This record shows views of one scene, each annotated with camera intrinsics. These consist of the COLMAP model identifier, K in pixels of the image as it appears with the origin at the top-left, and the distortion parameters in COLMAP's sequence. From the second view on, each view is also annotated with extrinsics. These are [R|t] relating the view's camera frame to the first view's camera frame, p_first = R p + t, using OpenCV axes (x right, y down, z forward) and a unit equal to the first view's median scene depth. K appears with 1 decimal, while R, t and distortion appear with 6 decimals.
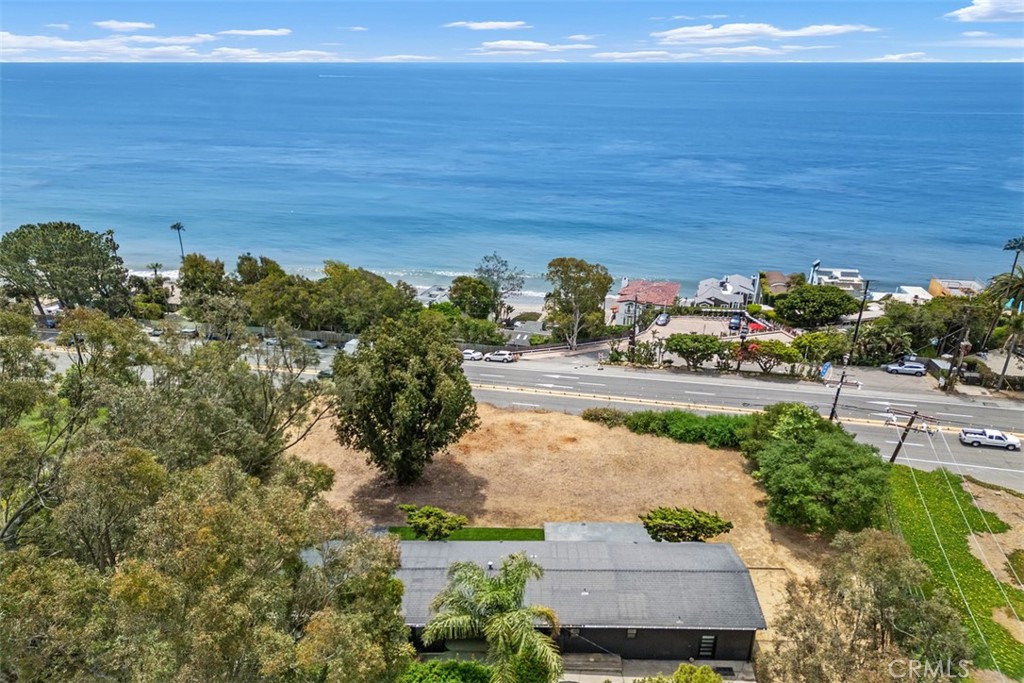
lens RADIAL K [[698.6, 0, 510.1], [0, 698.6, 372.6], [0, 0, 1]] dist [0.068365, -0.076336]
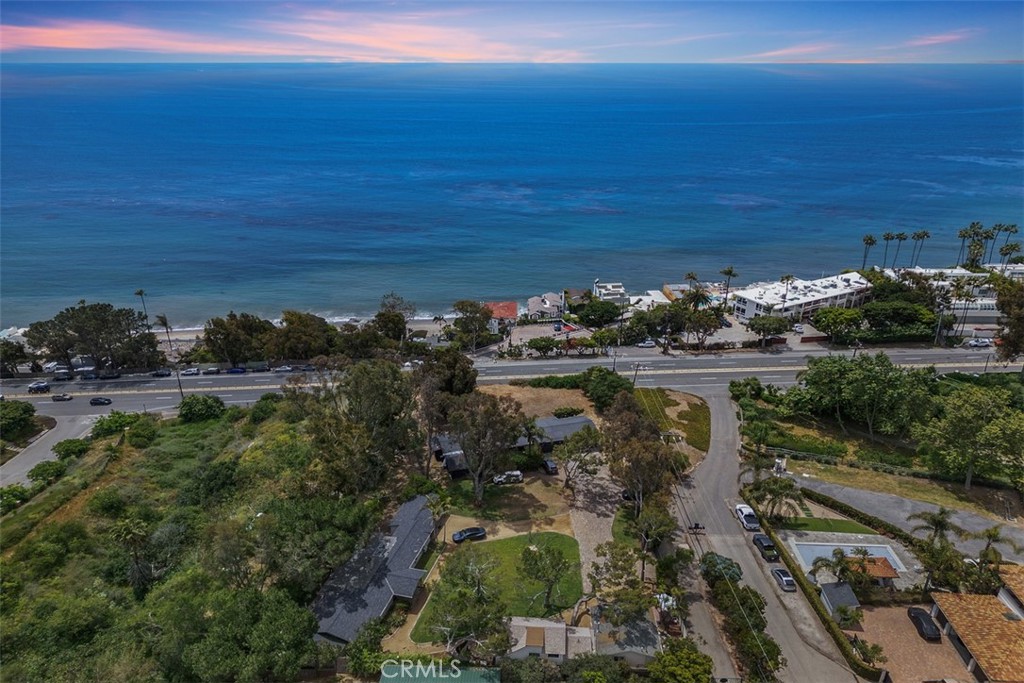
lens RADIAL K [[698.6, 0, 510.1], [0, 698.6, 372.6], [0, 0, 1]] dist [0.068365, -0.076336]
pose [[0.956166, -0.117416, 0.268255, -0.323790], [0.116887, 0.992982, 0.017999, -0.007642], [-0.268486, 0.014145, 0.963180, -0.749049]]
